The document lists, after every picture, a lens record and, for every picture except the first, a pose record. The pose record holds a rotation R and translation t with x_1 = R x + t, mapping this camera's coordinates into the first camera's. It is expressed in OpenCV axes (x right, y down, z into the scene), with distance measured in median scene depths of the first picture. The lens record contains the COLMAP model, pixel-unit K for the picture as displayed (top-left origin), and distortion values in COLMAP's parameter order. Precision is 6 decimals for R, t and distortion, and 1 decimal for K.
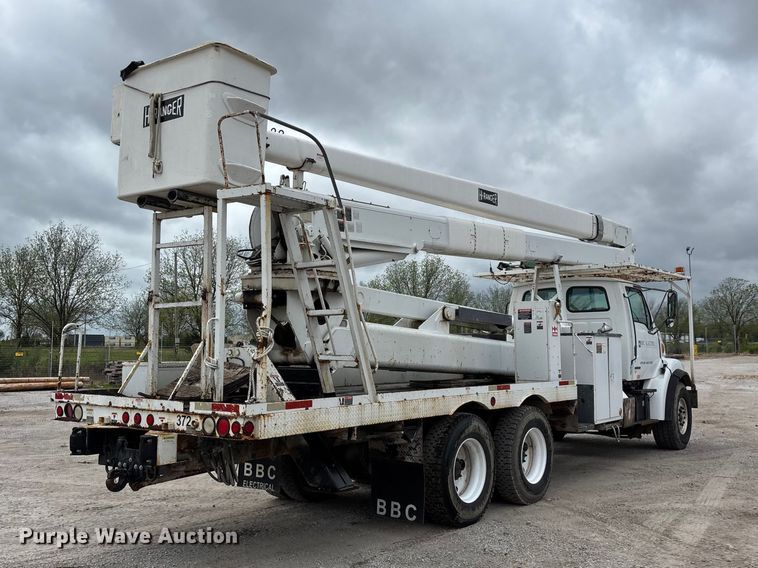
lens RADIAL K [[767.4, 0, 375.0], [0, 767.4, 283.9], [0, 0, 1]] dist [0.026866, 0.000000]
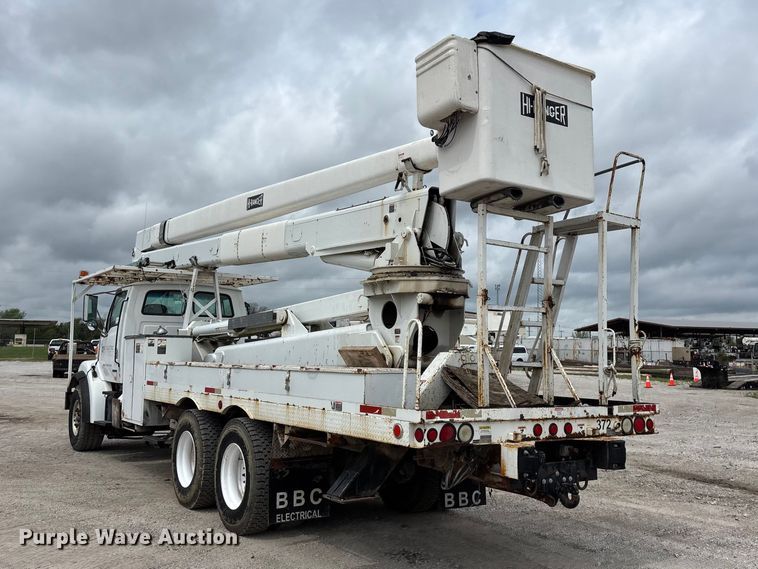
lens RADIAL K [[767.4, 0, 402.0], [0, 767.4, 303.4], [0, 0, 1]] dist [0.026866, 0.000000]
pose [[0.290583, 0.073702, 0.954007, -1.063189], [-0.095415, 0.994292, -0.047752, 0.068930], [-0.952080, -0.077151, 0.295957, 0.751342]]
